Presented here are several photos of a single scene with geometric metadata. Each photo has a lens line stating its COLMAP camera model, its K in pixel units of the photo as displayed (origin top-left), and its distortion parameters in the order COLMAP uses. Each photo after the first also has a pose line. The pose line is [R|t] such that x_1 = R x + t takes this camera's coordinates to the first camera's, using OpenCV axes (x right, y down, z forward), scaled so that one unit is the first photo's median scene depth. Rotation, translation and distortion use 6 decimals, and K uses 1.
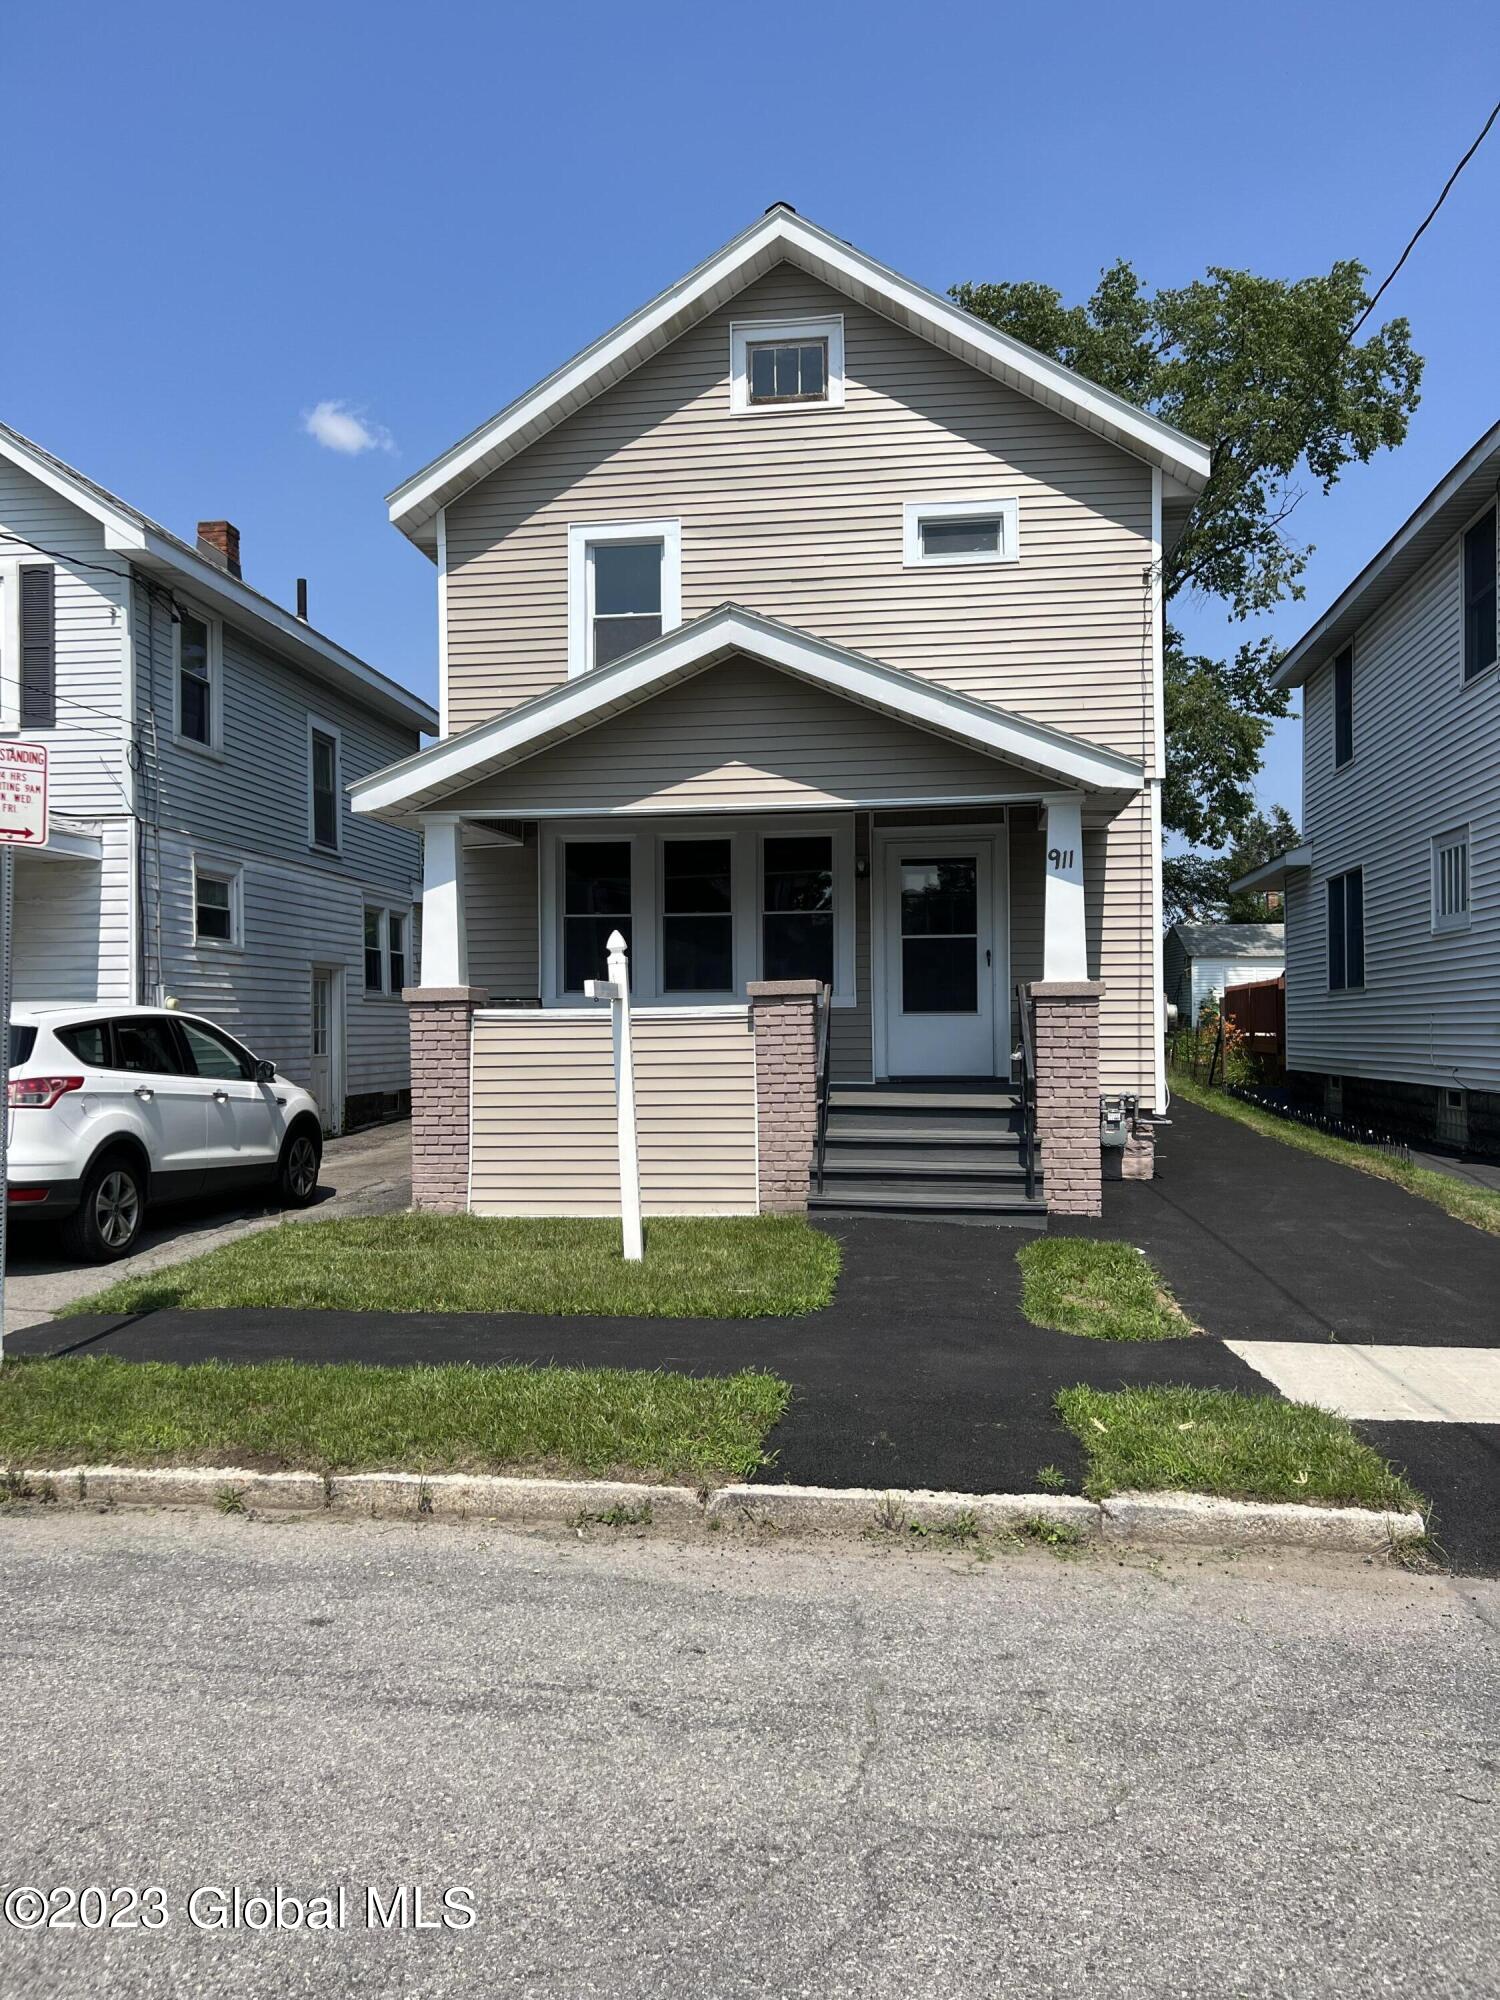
lens RADIAL K [[1512.3, 0, 750.0], [0, 1512.3, 1000.0], [0, 0, 1]] dist [0.021071, -0.001304]
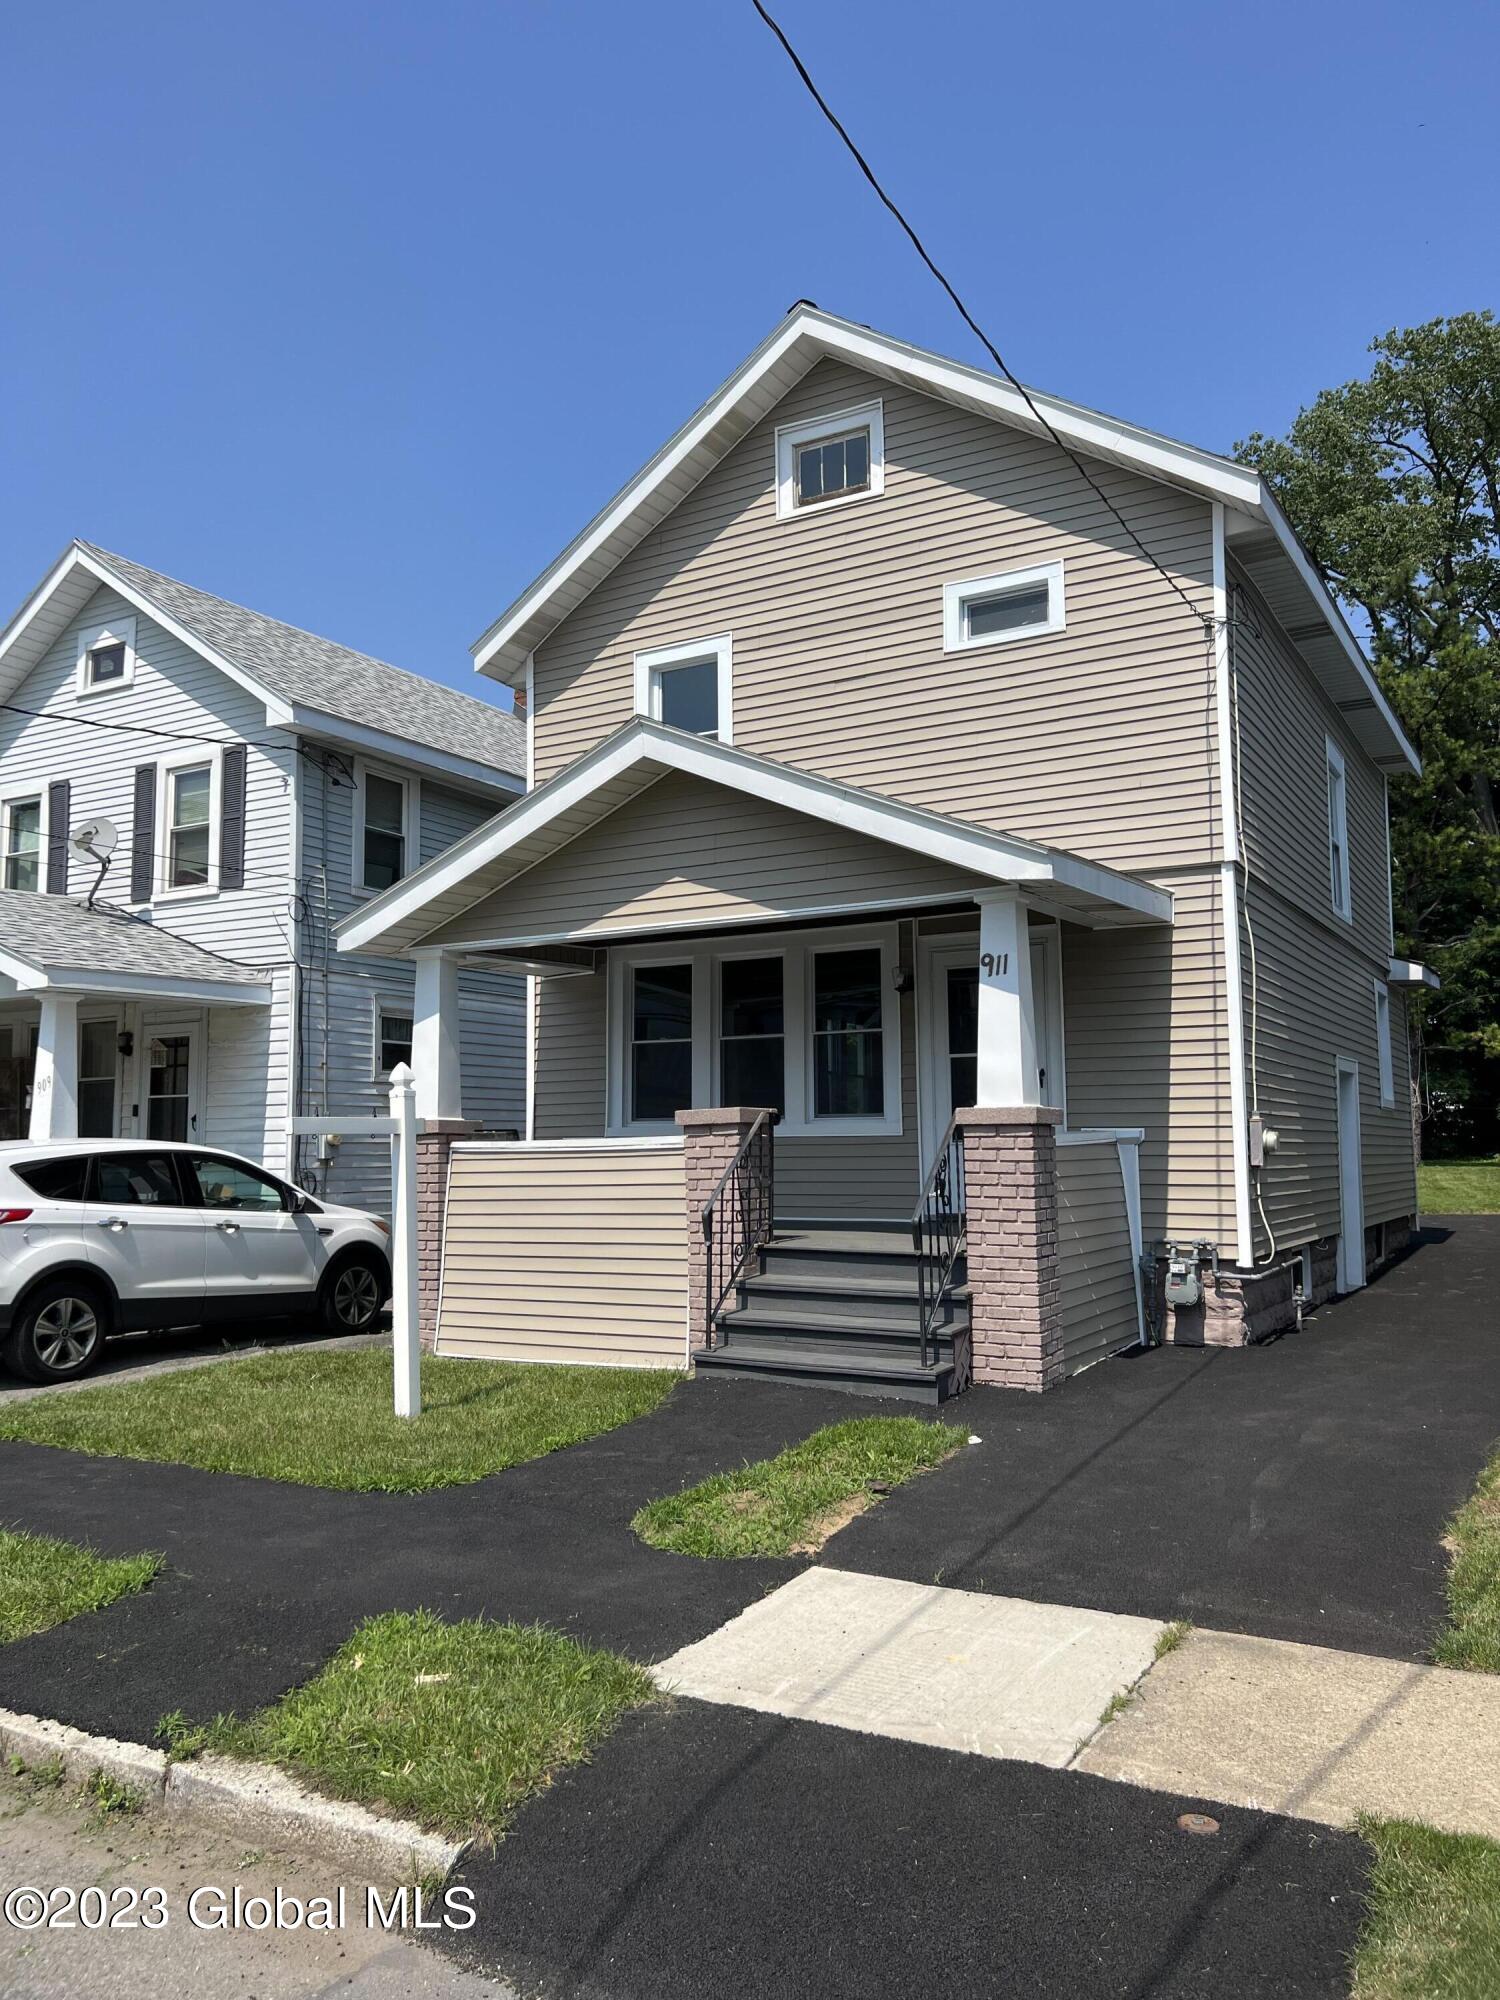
lens RADIAL K [[1510.8, 0, 752.7], [0, 1510.8, 990.7], [0, 0, 1]] dist [0.054318, -0.063877]
pose [[0.926402, -0.041171, -0.374277, 0.335489], [0.009034, 0.996148, -0.087219, -0.003782], [0.376427, 0.077418, 0.923206, 0.129908]]
